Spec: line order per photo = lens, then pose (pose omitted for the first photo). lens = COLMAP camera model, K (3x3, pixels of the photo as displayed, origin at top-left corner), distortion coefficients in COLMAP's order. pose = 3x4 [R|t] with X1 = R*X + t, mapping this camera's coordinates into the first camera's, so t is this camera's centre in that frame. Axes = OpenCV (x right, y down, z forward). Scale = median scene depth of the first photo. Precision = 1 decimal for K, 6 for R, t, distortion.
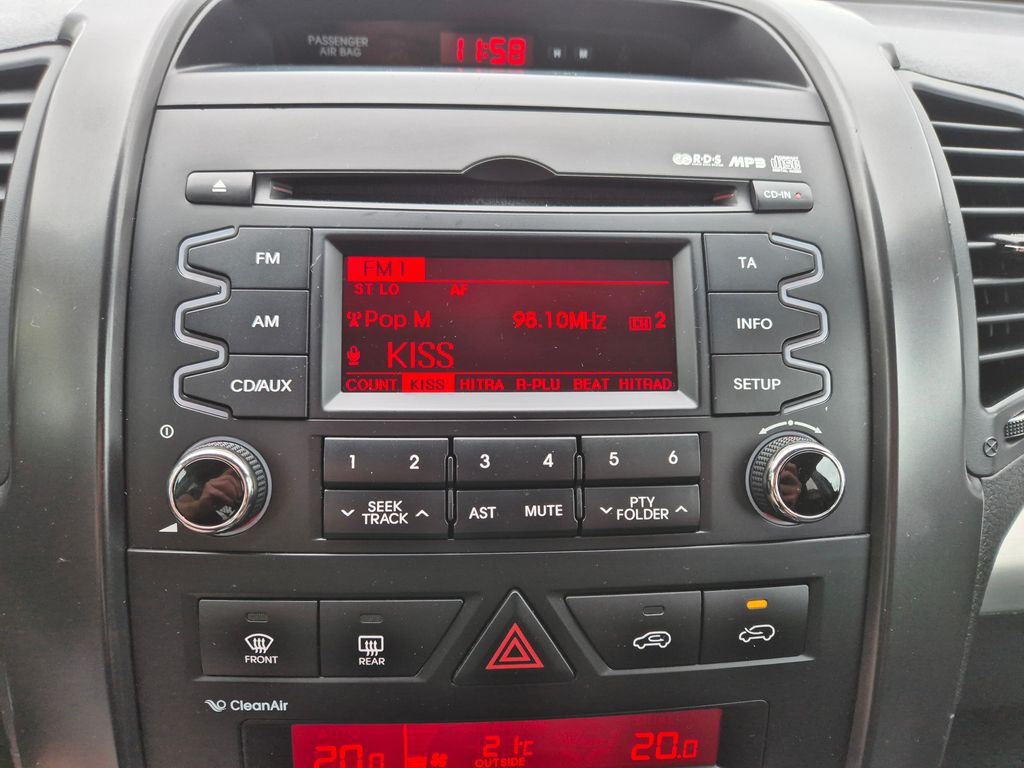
lens RADIAL K [[691.3, 0, 514.7], [0, 691.3, 383.2], [0, 0, 1]] dist [0.061790, -0.038543]
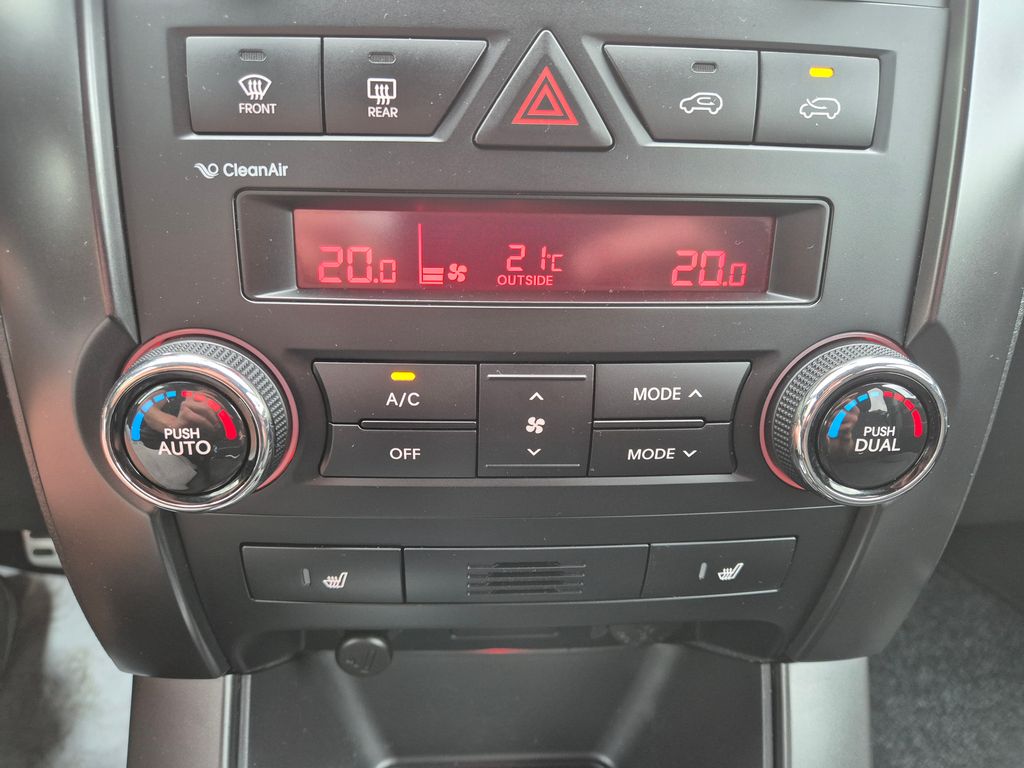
lens RADIAL K [[691.3, 0, 514.7], [0, 691.3, 383.2], [0, 0, 1]] dist [0.061790, -0.038543]
pose [[0.999950, 0.007662, -0.006353, -0.029915], [-0.007782, 0.999788, -0.019059, 0.749774], [0.006205, 0.019107, 0.999798, 0.127264]]
